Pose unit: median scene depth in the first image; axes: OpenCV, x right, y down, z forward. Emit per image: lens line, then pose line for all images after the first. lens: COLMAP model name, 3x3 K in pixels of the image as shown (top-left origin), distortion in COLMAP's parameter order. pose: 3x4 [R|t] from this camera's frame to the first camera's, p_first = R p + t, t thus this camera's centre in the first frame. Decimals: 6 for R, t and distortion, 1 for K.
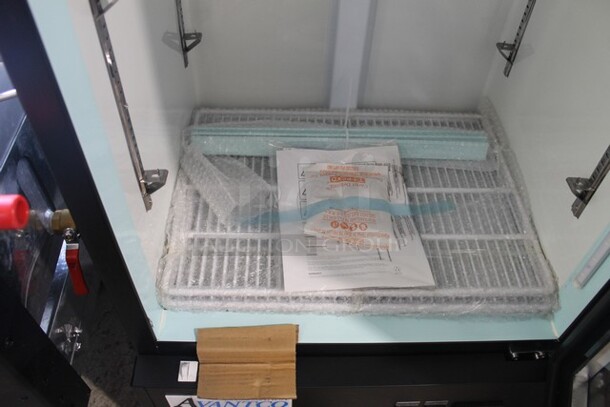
lens RADIAL K [[505.0, 0, 308.9], [0, 505.0, 207.0], [0, 0, 1]] dist [-0.129627, 0.078626]
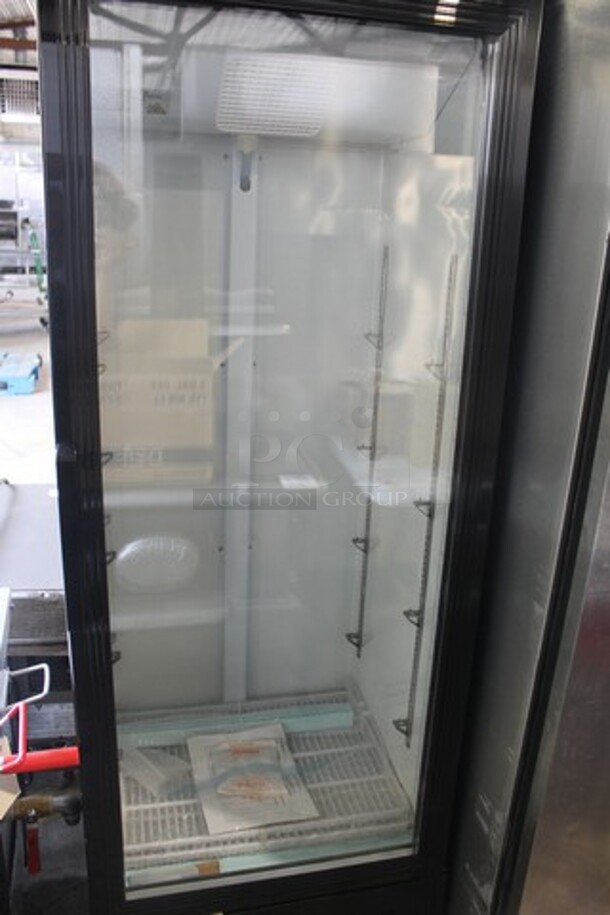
lens RADIAL K [[757.6, 0, 311.0], [0, 757.6, 455.6], [0, 0, 1]] dist [-0.129627, 0.078626]
pose [[0.976896, -0.059281, 0.205329, -0.104712], [0.157289, 0.849873, -0.502967, 0.282633], [-0.144688, 0.523643, 0.839562, -1.019245]]
